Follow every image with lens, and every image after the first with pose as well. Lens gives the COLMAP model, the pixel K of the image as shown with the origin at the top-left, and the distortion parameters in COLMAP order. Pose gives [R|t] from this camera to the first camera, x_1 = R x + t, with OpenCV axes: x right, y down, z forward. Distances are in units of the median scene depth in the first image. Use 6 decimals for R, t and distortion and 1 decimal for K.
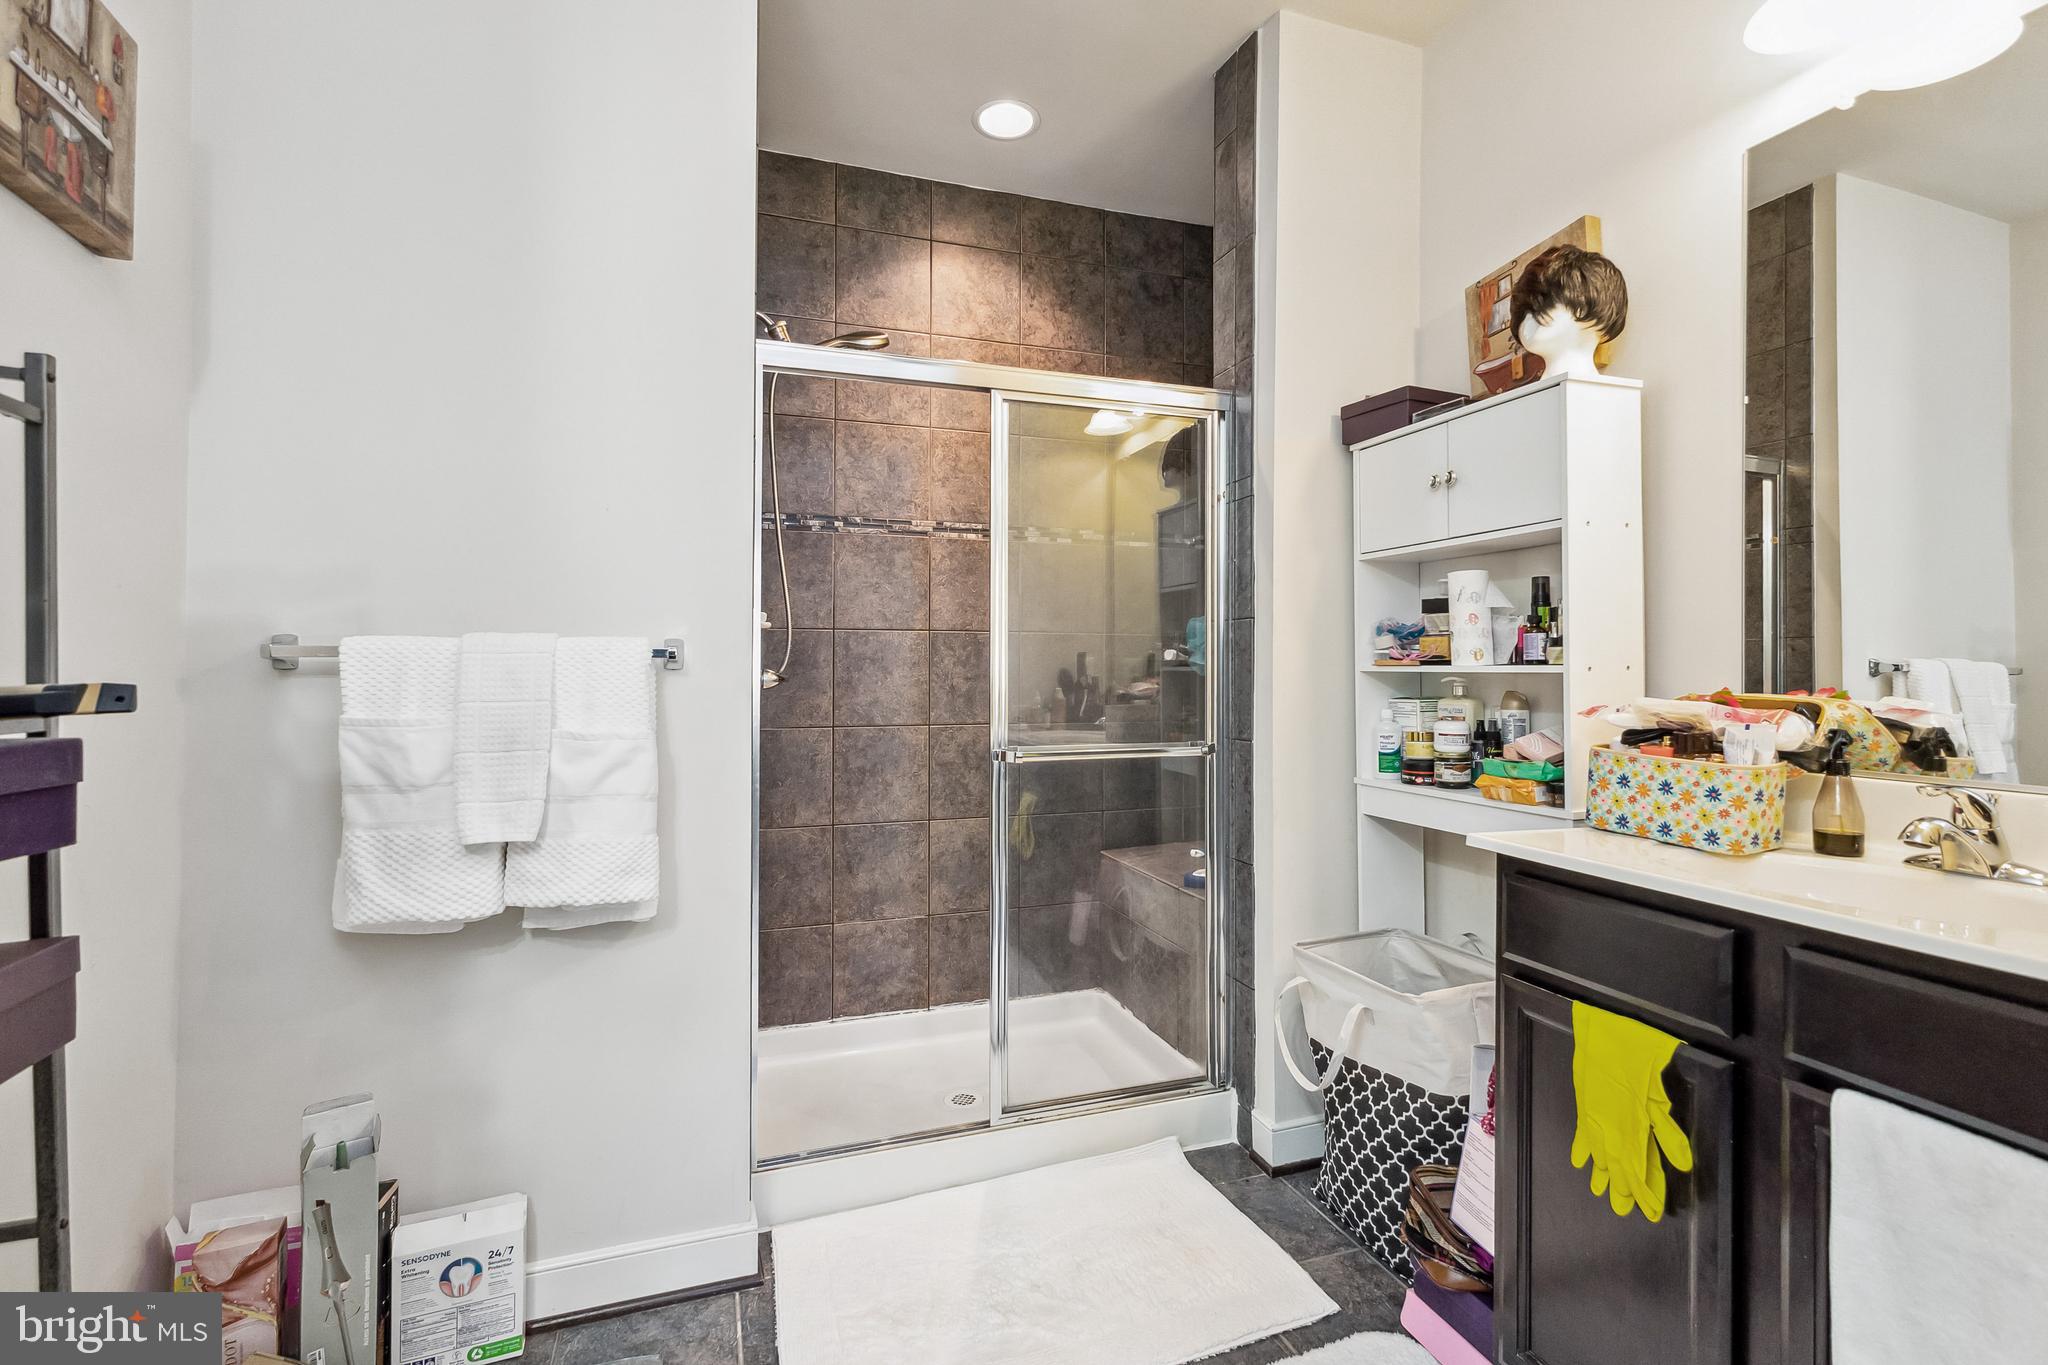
lens RADIAL K [[931.1, 0, 1022.3], [0, 931.1, 658.1], [0, 0, 1]] dist [0.010363, -0.001253]
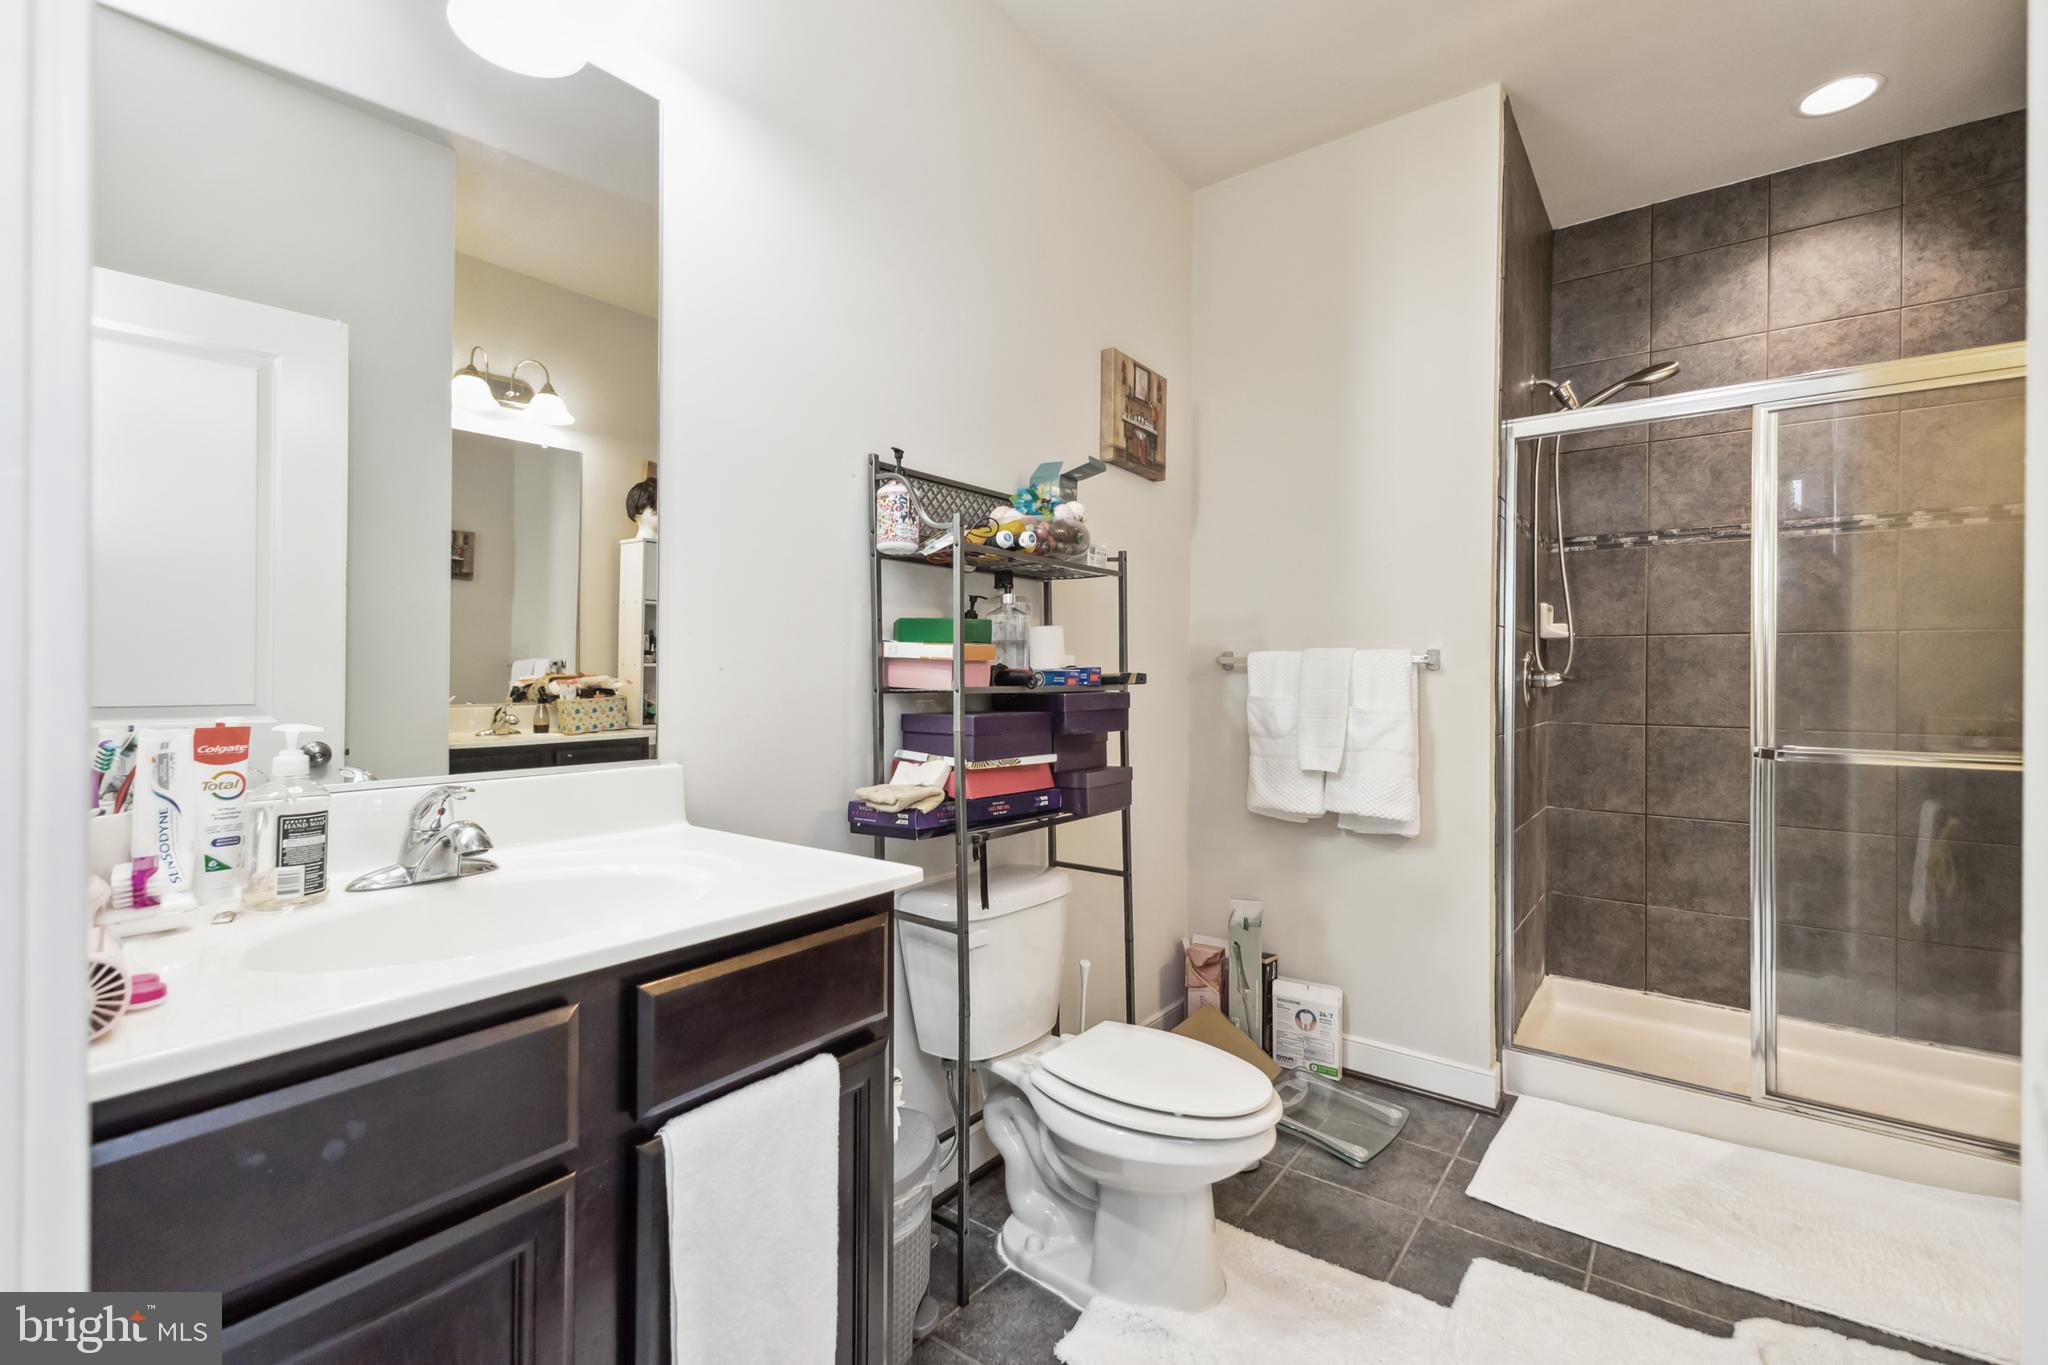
lens RADIAL K [[889.7, 0, 1019.8], [0, 889.7, 668.3], [0, 0, 1]] dist [0.001968, -0.000563]
pose [[0.550231, -0.002847, -0.835008, 0.308528], [0.005622, 0.999984, 0.000296, 0.003594], [0.834994, -0.004857, 0.550238, -0.218492]]
